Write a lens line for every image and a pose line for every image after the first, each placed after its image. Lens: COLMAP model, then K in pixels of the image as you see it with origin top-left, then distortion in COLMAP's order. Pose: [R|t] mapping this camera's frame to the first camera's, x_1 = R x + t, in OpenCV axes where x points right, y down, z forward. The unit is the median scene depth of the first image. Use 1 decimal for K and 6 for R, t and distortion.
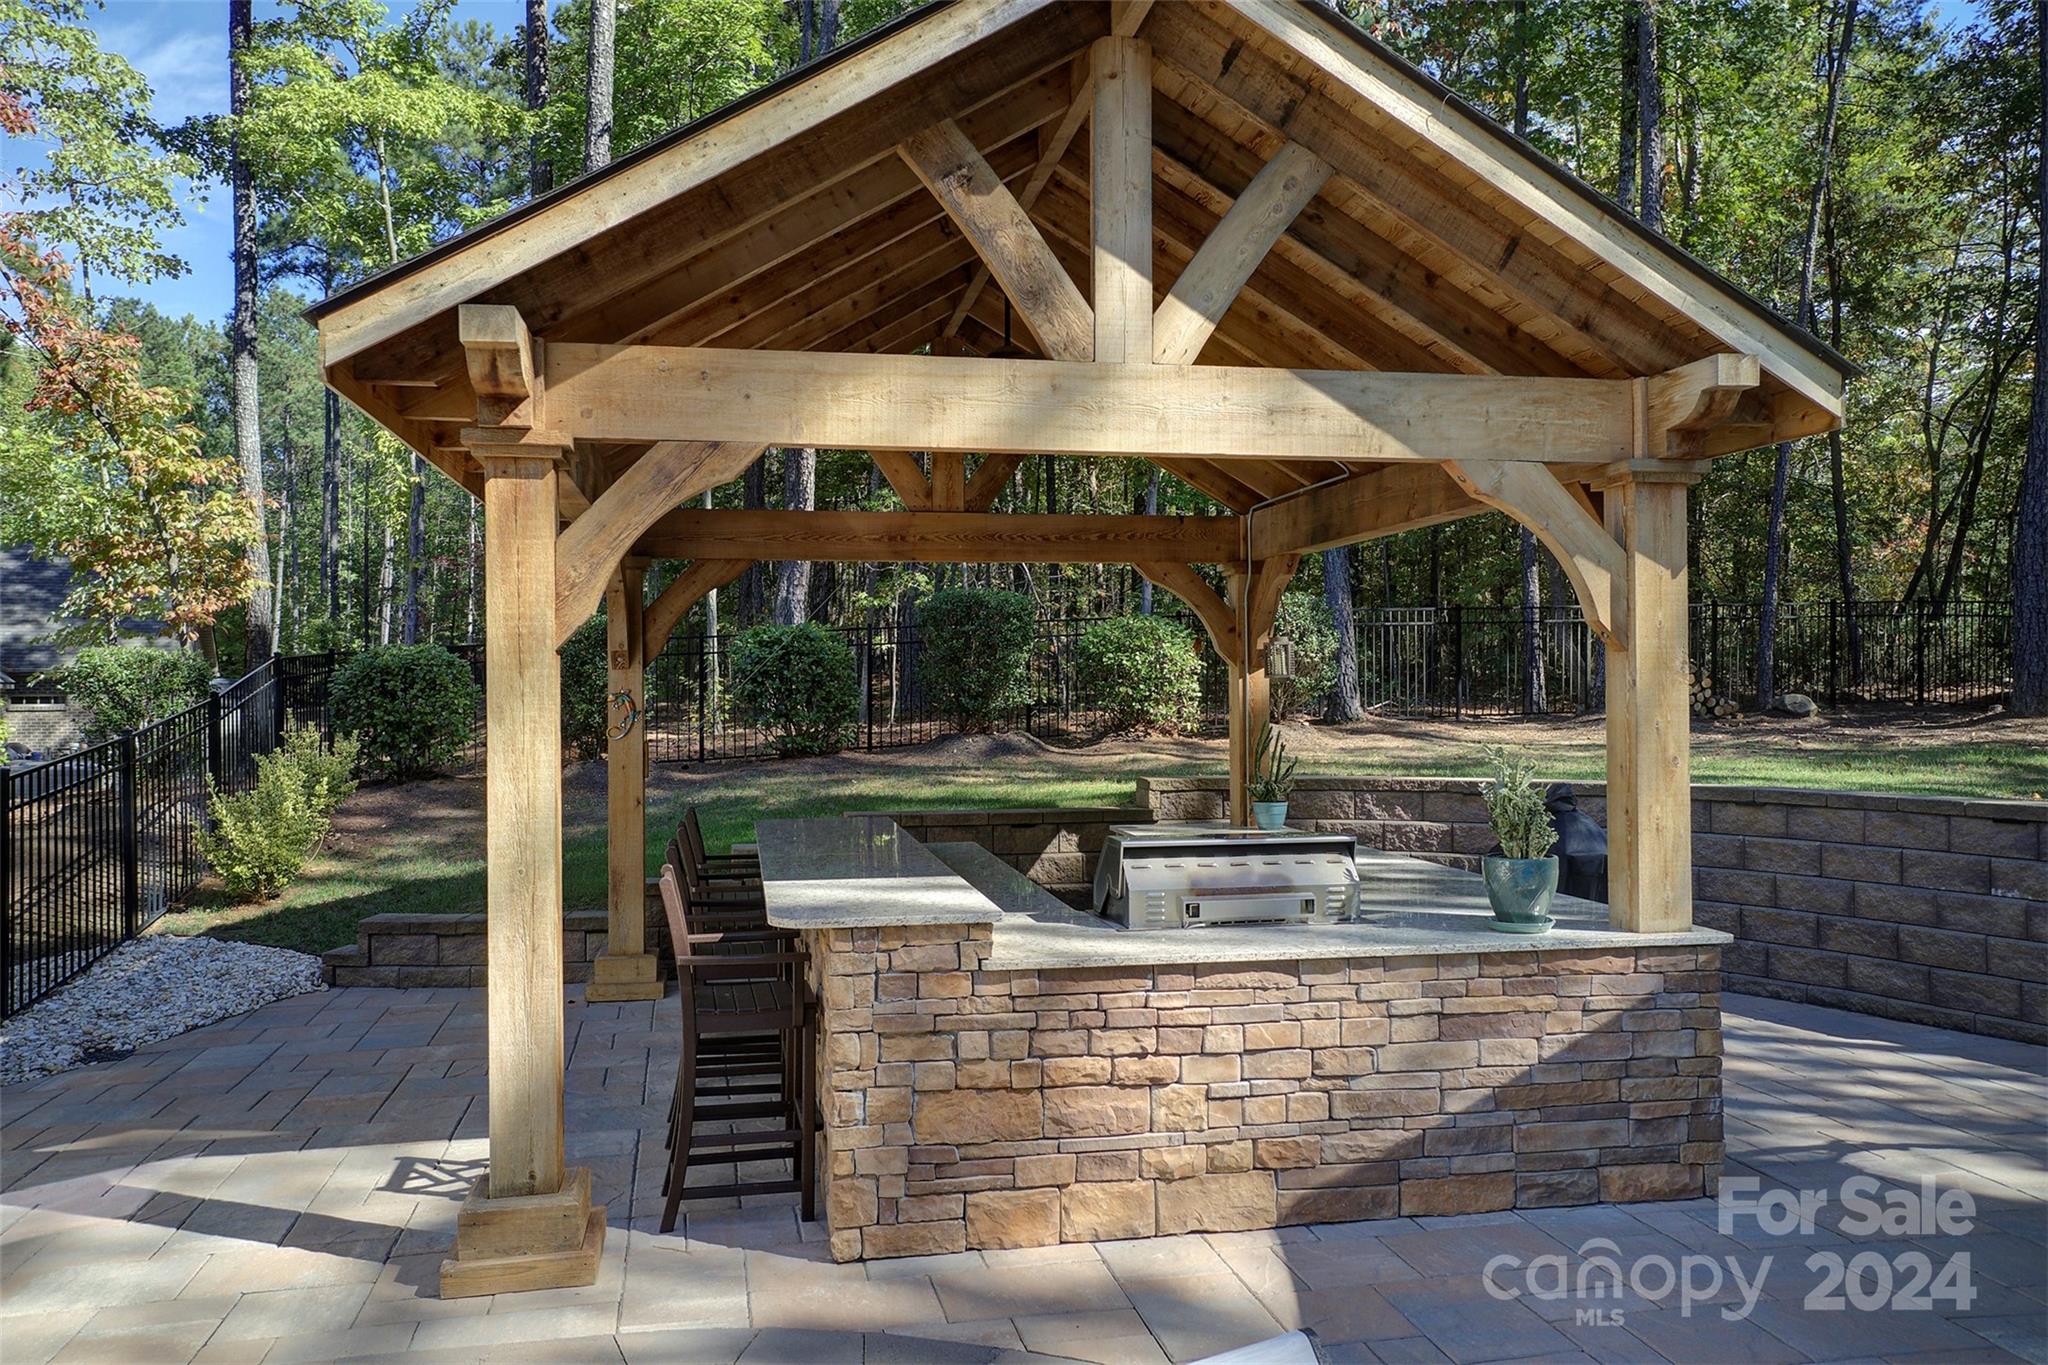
lens RADIAL K [[1565.9, 0, 1024.0], [0, 1565.9, 682.5], [0, 0, 1]] dist [0.001357, -0.001118]
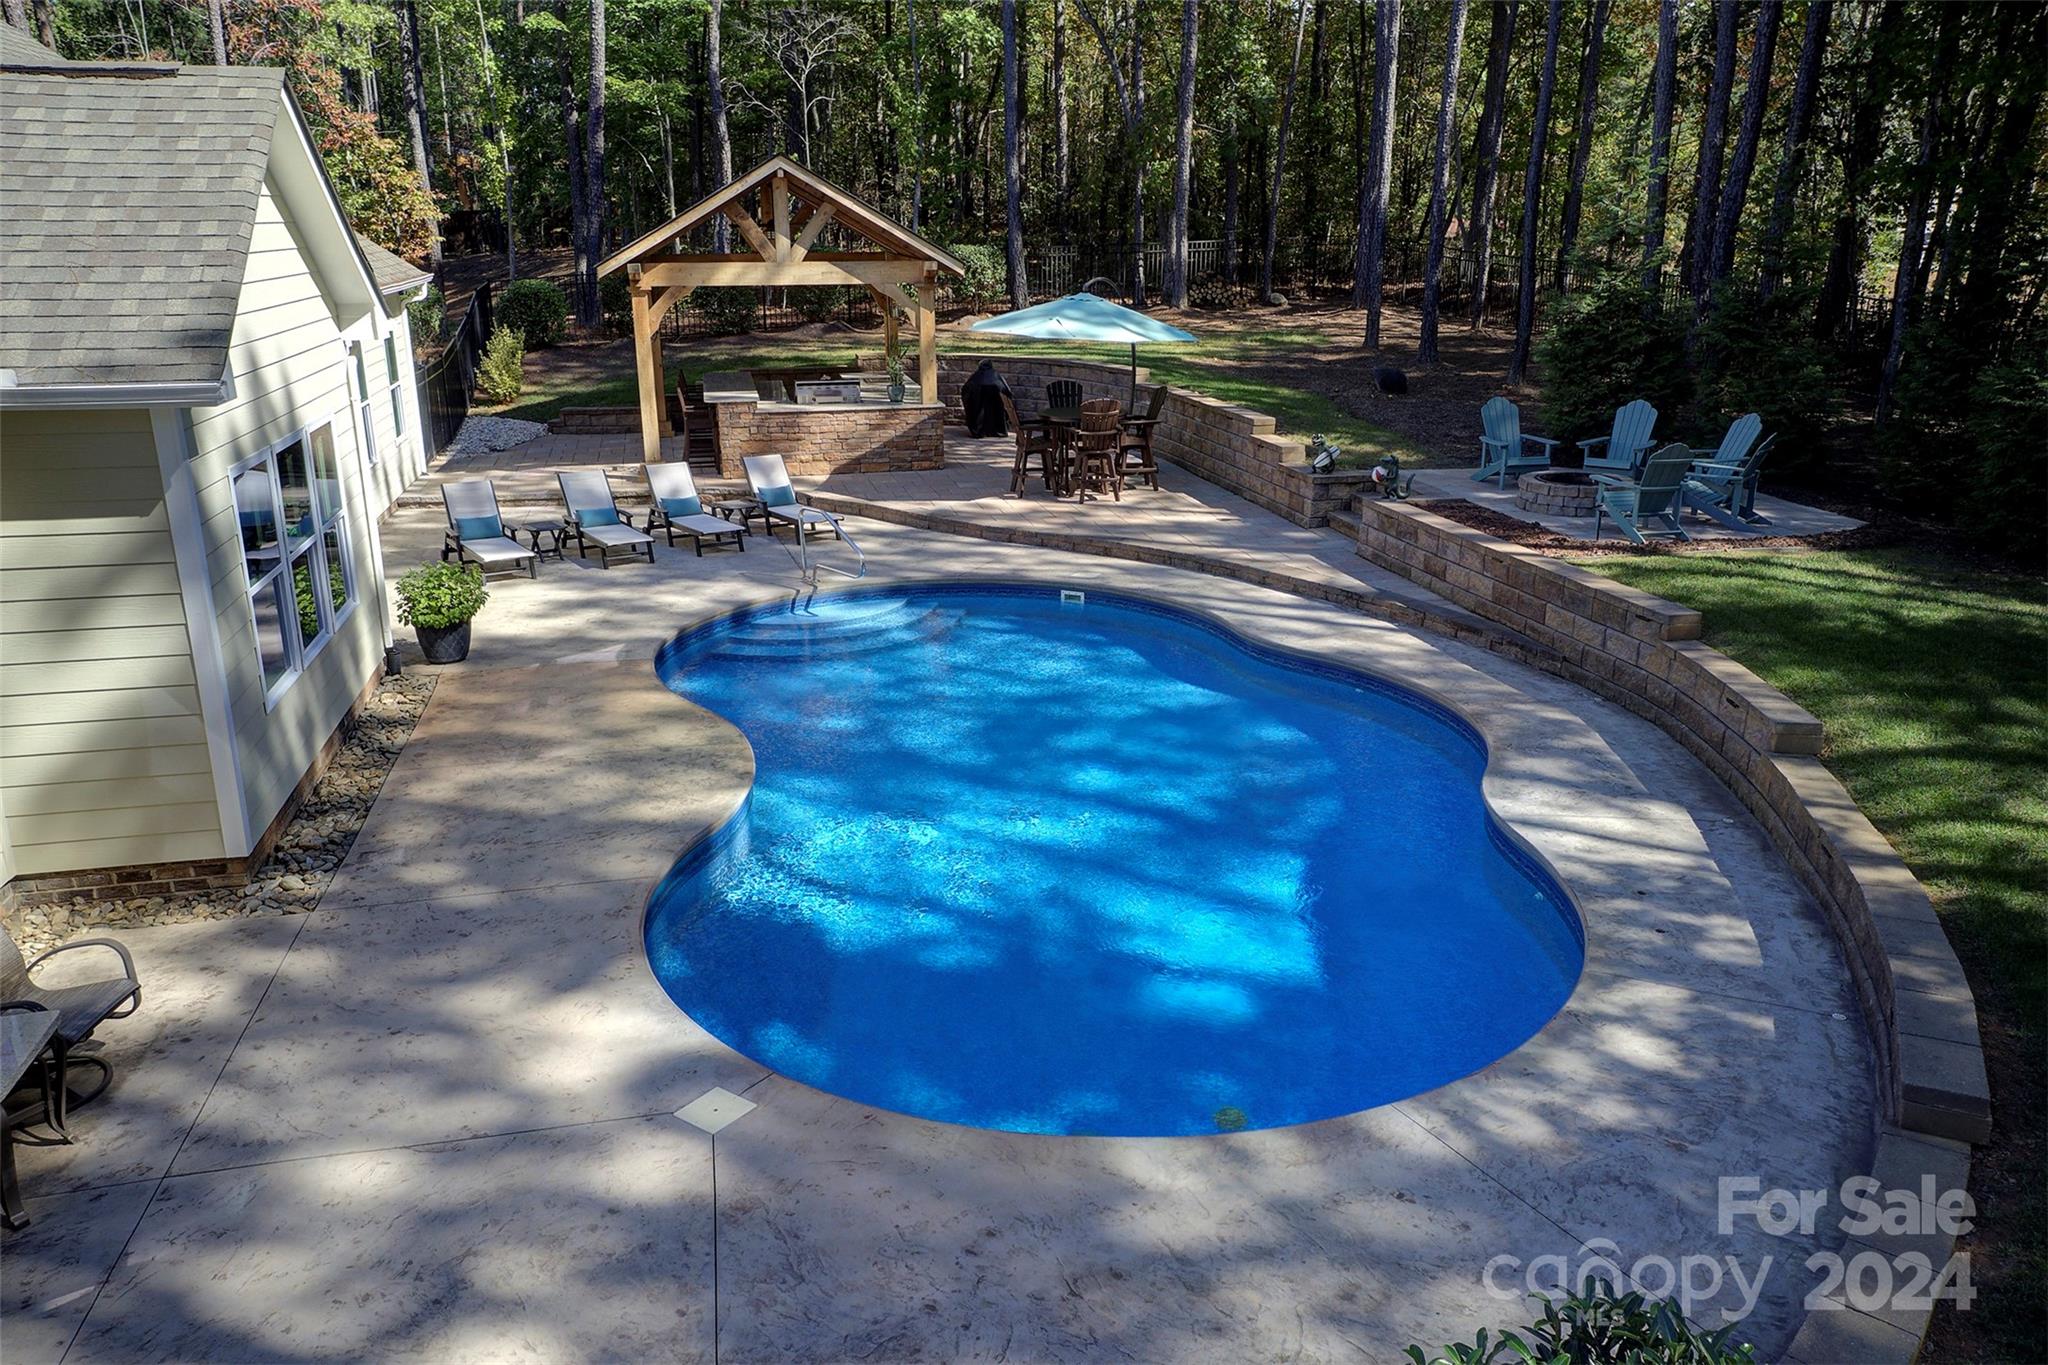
lens RADIAL K [[1565.9, 0, 1024.0], [0, 1565.9, 682.5], [0, 0, 1]] dist [0.001357, -0.001118]
pose [[0.999943, -0.003725, 0.009962, 0.611897], [0.000590, 0.954659, 0.297701, -0.357486], [-0.010619, -0.297678, 0.954607, -3.067417]]
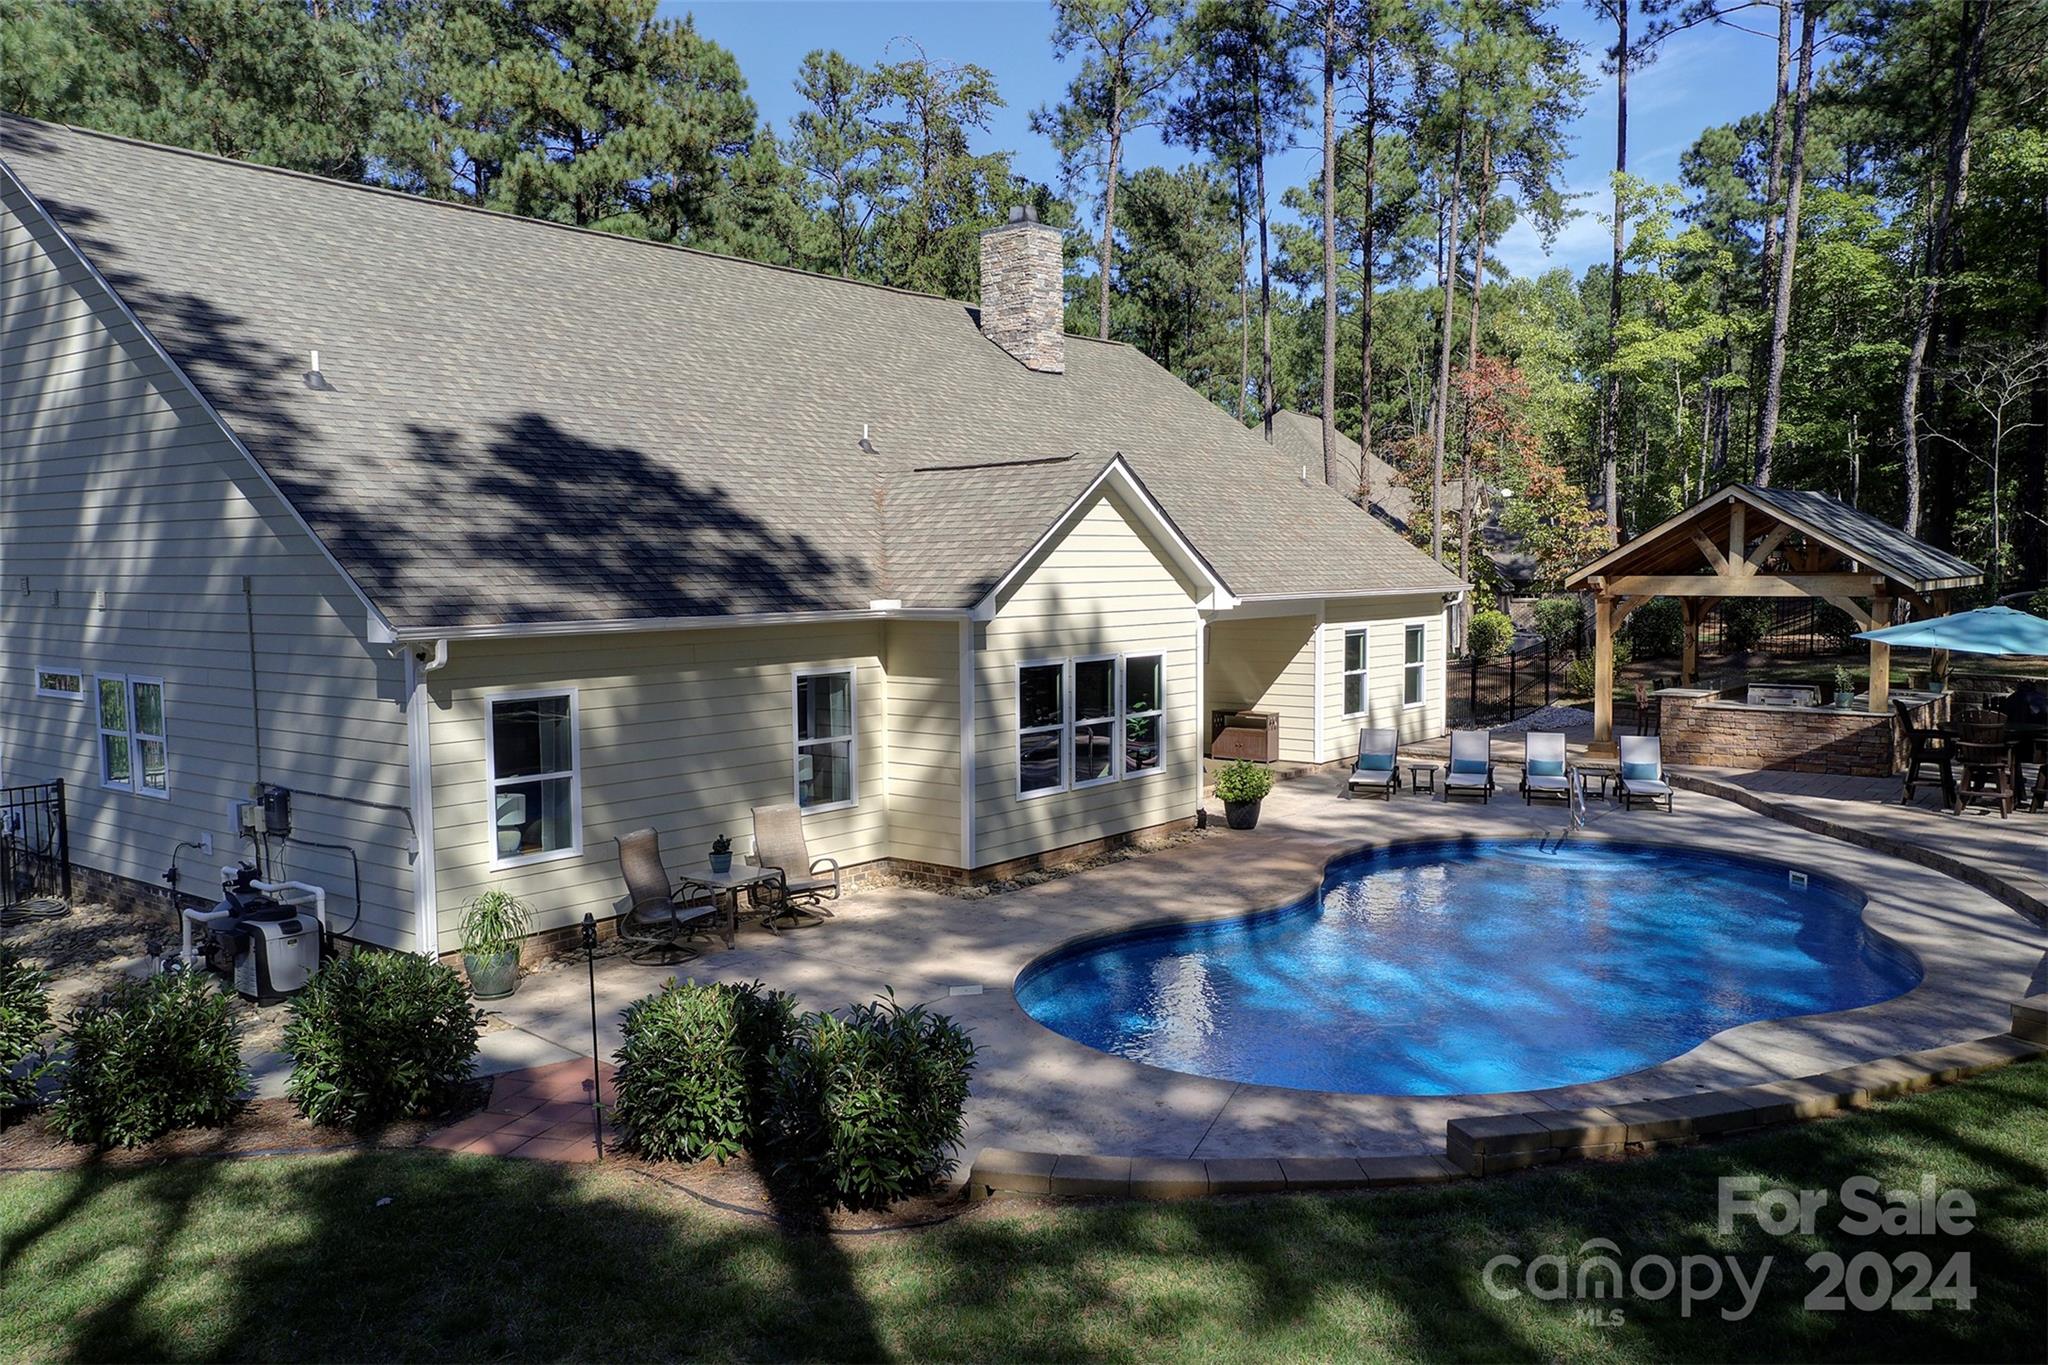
lens RADIAL K [[1500.4, 0, 1053.4], [0, 1500.4, 690.4], [0, 0, 1]] dist [0.070965, 0.000574]
pose [[0.647779, 0.059357, -0.759513, 2.055416], [0.012469, 0.996001, 0.088473, -0.278709], [0.761726, -0.066781, 0.644448, -3.207683]]
